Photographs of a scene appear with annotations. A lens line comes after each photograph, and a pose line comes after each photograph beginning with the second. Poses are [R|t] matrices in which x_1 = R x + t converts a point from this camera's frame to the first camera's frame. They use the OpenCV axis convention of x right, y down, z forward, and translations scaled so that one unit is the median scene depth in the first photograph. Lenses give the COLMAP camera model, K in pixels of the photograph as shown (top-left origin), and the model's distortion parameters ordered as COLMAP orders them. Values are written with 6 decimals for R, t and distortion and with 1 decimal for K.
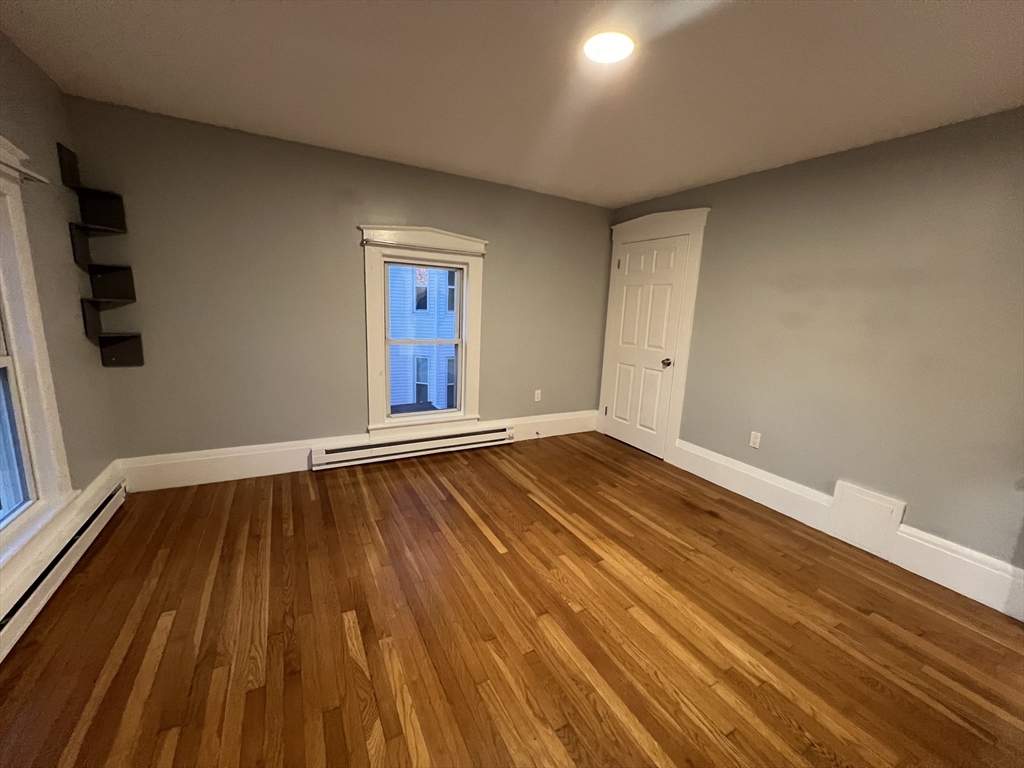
lens RADIAL K [[408.4, 0, 512.3], [0, 408.4, 383.7], [0, 0, 1]] dist [-0.002702, -0.000071]
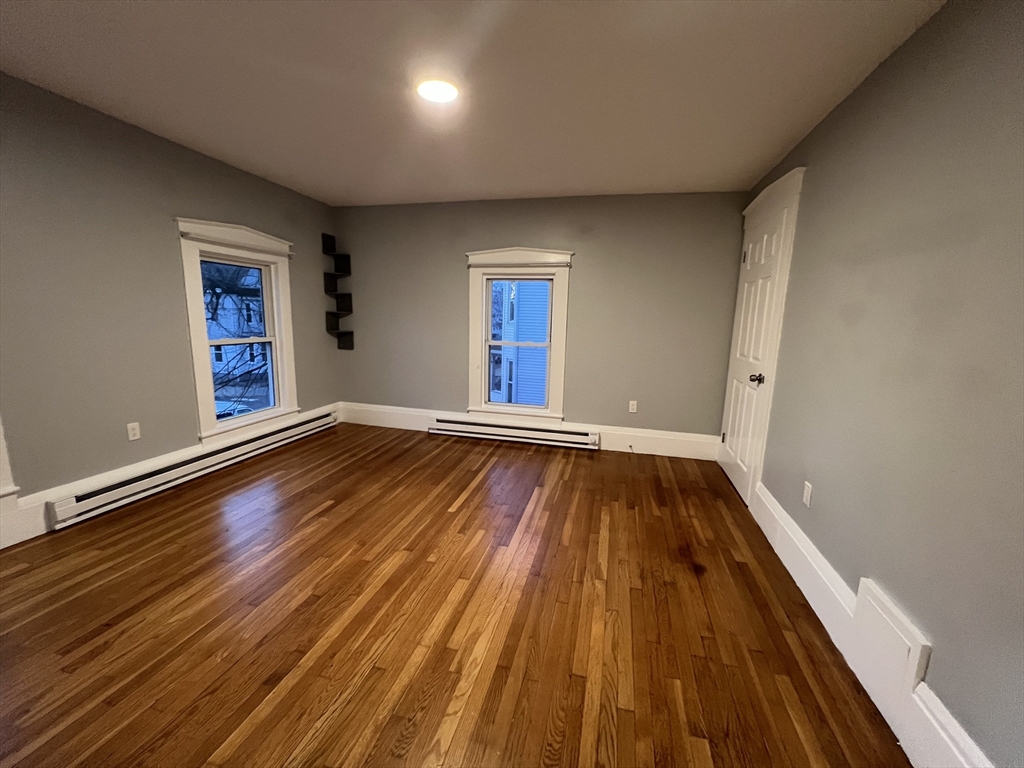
lens RADIAL K [[408.4, 0, 510.0], [0, 408.4, 383.3], [0, 0, 1]] dist [-0.002702, -0.000071]
pose [[0.727564, 0.086978, -0.680503, 0.781879], [-0.121188, 0.992626, -0.002698, 0.020656], [0.675251, 0.084432, 0.732740, 0.186569]]
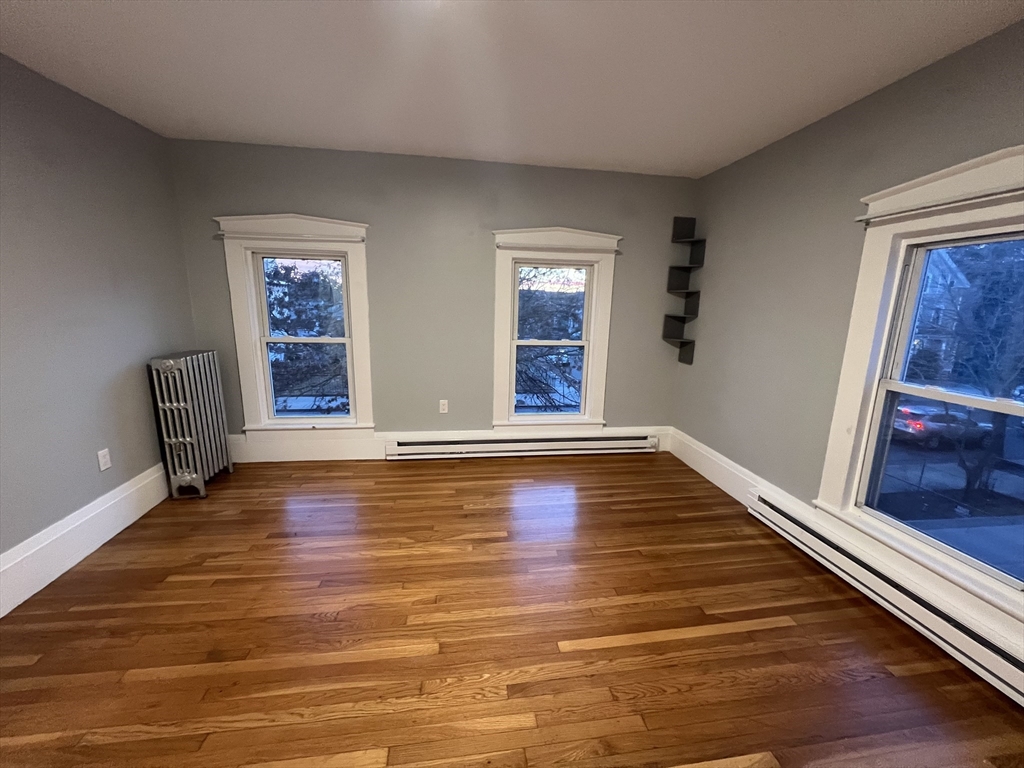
lens RADIAL K [[408.5, 0, 511.1], [0, 408.5, 386.1], [0, 0, 1]] dist [-0.003722, 0.000048]
pose [[-0.358711, 0.135570, -0.923551, 0.545544], [-0.209960, 0.952326, 0.221343, -0.150566], [0.909529, 0.273307, -0.313145, 0.902382]]
